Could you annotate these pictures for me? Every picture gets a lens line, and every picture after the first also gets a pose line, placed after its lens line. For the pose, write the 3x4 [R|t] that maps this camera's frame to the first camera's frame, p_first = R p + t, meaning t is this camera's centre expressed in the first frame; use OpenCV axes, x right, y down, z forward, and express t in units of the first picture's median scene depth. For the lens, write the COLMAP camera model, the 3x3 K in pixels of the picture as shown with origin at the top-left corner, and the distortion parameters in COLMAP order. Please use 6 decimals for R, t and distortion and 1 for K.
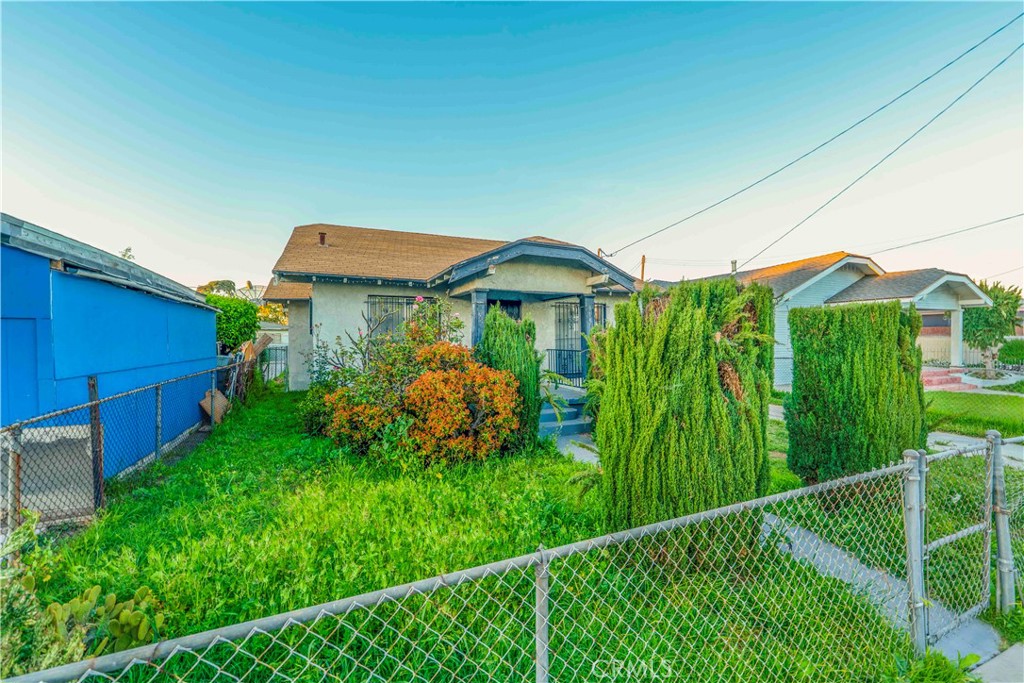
lens RADIAL K [[419.3, 0, 509.9], [0, 419.3, 335.1], [0, 0, 1]] dist [0.000939, -0.000254]
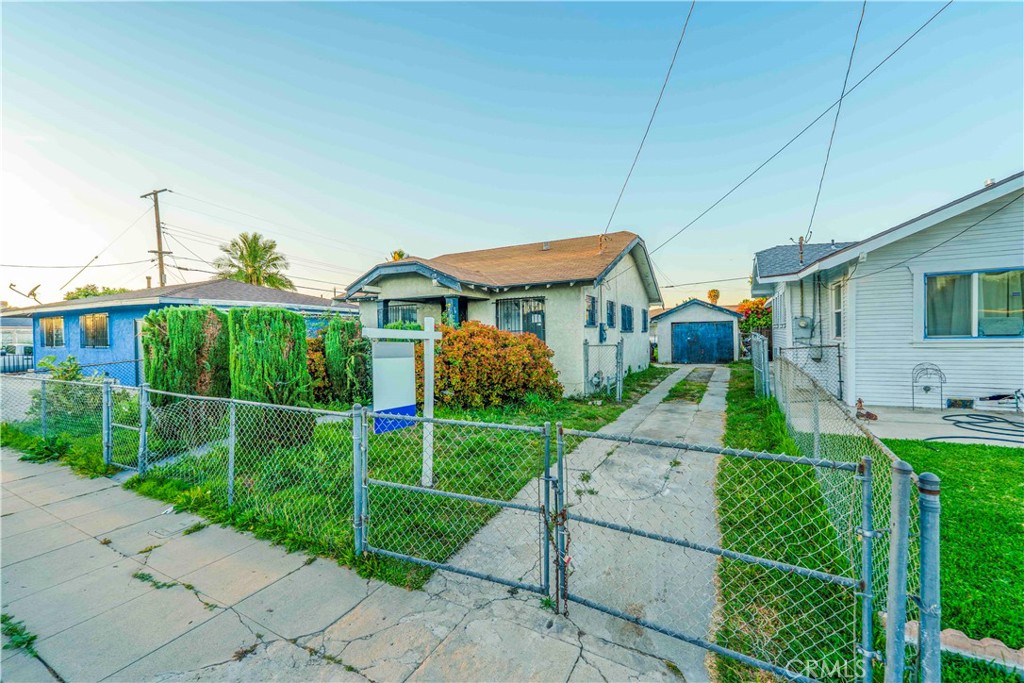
lens RADIAL K [[423.3, 0, 508.8], [0, 423.3, 330.5], [0, 0, 1]] dist [-0.000006, -0.000218]
pose [[0.613503, -0.011440, -0.789610, 1.367282], [0.018923, 0.999821, 0.000217, 0.007244], [0.789466, -0.015075, 0.613609, 0.427310]]
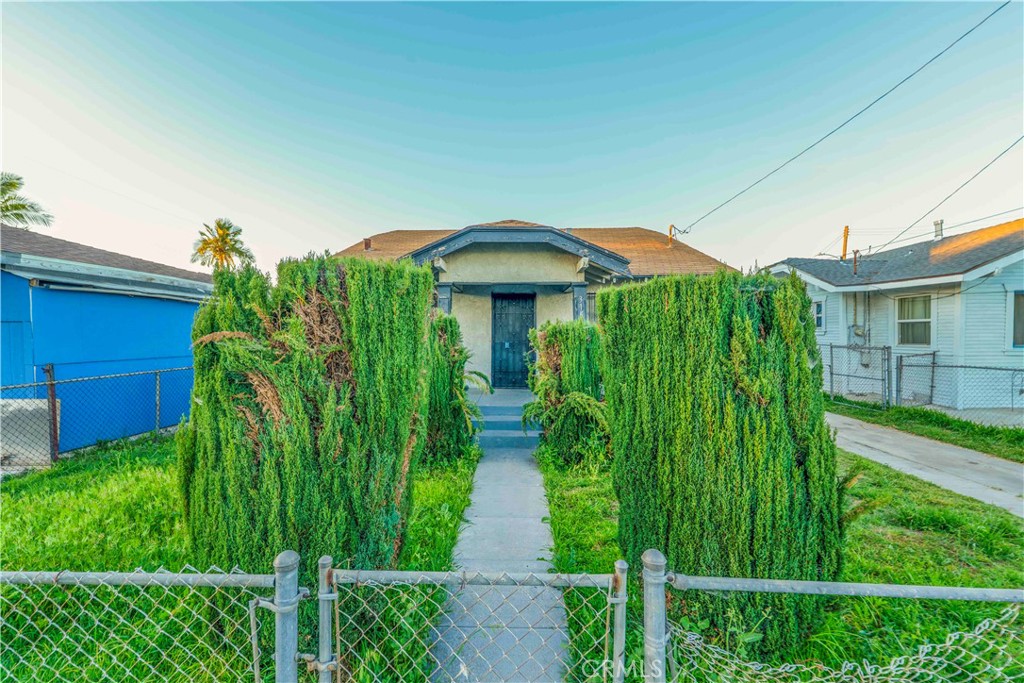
lens RADIAL K [[423.3, 0, 508.8], [0, 423.3, 330.5], [0, 0, 1]] dist [-0.000006, -0.000218]
pose [[0.903205, -0.002260, -0.429204, 0.460370], [0.001921, 0.999997, -0.001225, -0.002042], [0.429206, 0.000282, 0.903207, 0.200091]]
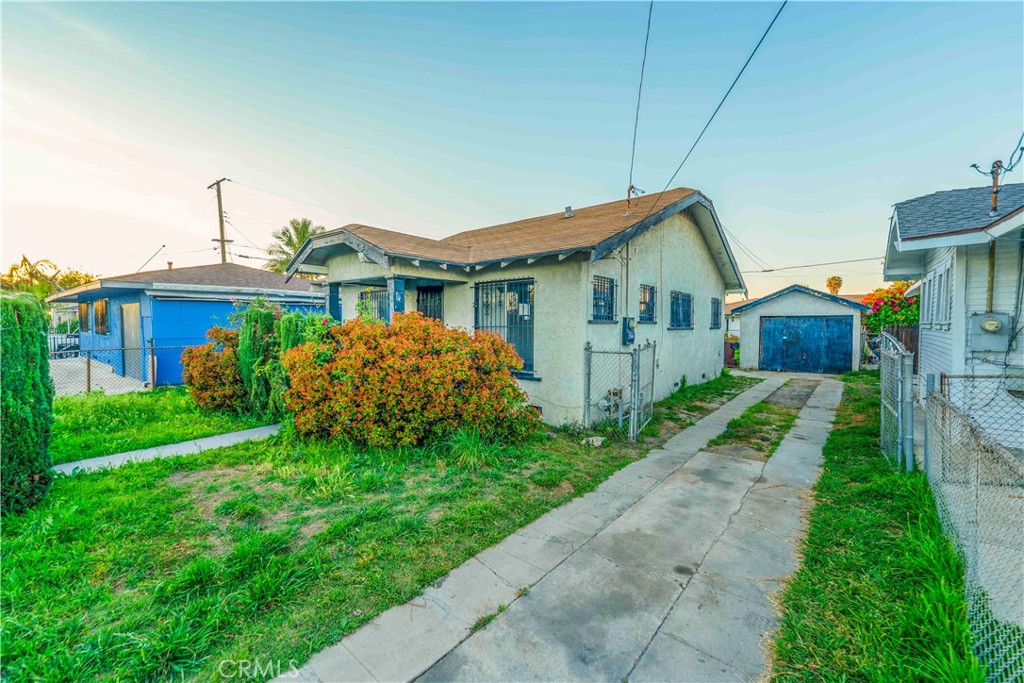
lens RADIAL K [[419.3, 0, 509.9], [0, 419.3, 335.1], [0, 0, 1]] dist [0.000939, -0.000254]
pose [[0.437732, 0.030556, -0.898586, 1.168968], [0.002077, 0.999385, 0.034996, -0.005598], [0.899103, -0.017185, 0.437400, 0.925662]]
